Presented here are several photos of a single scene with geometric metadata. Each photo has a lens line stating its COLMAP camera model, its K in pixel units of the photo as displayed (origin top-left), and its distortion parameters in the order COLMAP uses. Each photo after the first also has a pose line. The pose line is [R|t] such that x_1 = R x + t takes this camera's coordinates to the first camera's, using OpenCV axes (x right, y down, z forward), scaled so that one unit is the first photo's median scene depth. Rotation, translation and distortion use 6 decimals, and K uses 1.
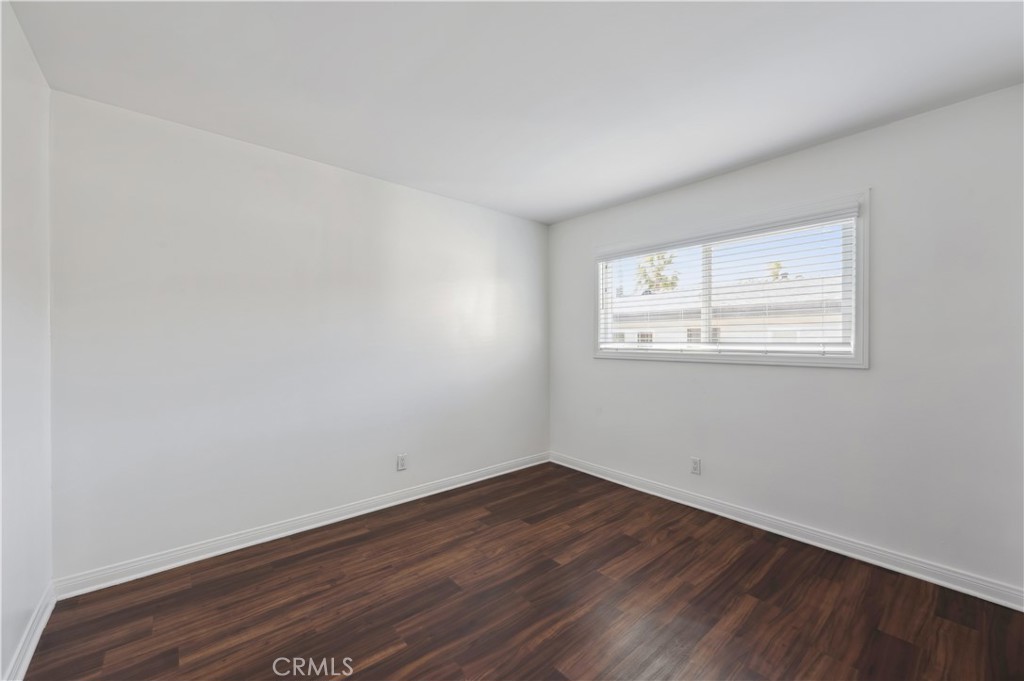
lens RADIAL K [[409.3, 0, 513.2], [0, 409.3, 337.0], [0, 0, 1]] dist [-0.001567, 0.000035]
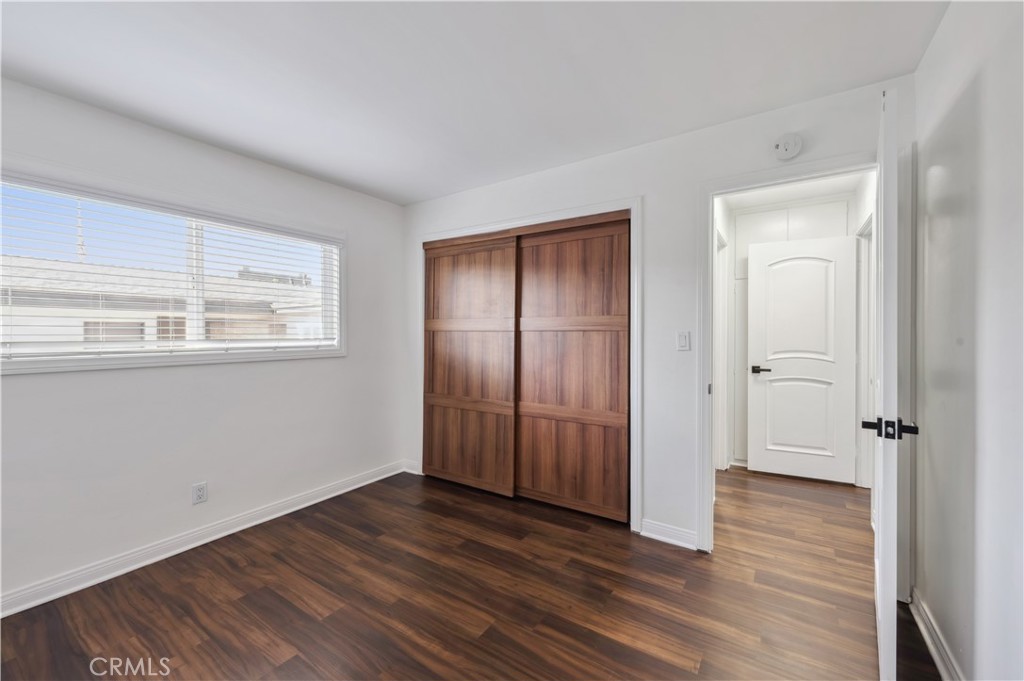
lens RADIAL K [[409.3, 0, 512.9], [0, 409.3, 338.2], [0, 0, 1]] dist [-0.001567, 0.000035]
pose [[-0.277371, -0.006205, 0.960743, -0.550124], [0.002229, 0.999972, 0.007101, 0.005958], [-0.960760, 0.004111, -0.277350, 0.695553]]
